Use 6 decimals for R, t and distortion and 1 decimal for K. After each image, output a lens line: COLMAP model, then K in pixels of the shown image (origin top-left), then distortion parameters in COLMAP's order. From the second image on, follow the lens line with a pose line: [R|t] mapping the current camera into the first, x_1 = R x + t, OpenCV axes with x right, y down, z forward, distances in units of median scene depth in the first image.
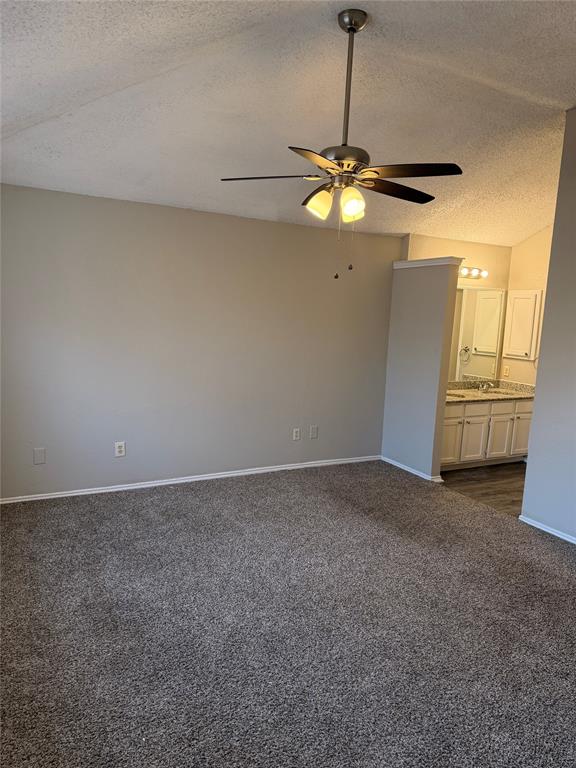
lens RADIAL K [[535.8, 0, 292.3], [0, 535.8, 380.7], [0, 0, 1]] dist [0.071715, -0.107799]
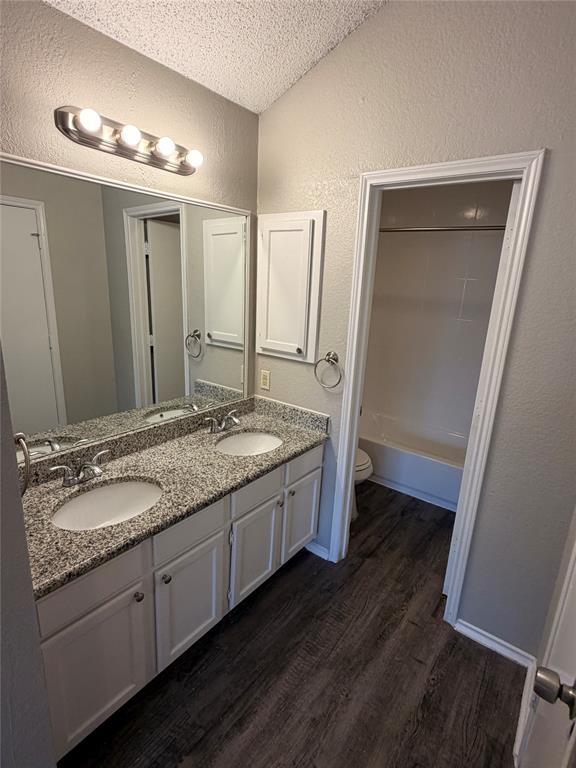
lens RADIAL K [[380.4, 0, 288.0], [0, 380.4, 384.0], [0, 0, 1]] dist [0.000487, 0.000218]
pose [[0.916878, -0.114515, 0.382389, 0.278606], [0.053277, 0.984502, 0.167086, -0.074672], [-0.395597, -0.132825, 0.908769, 0.664422]]
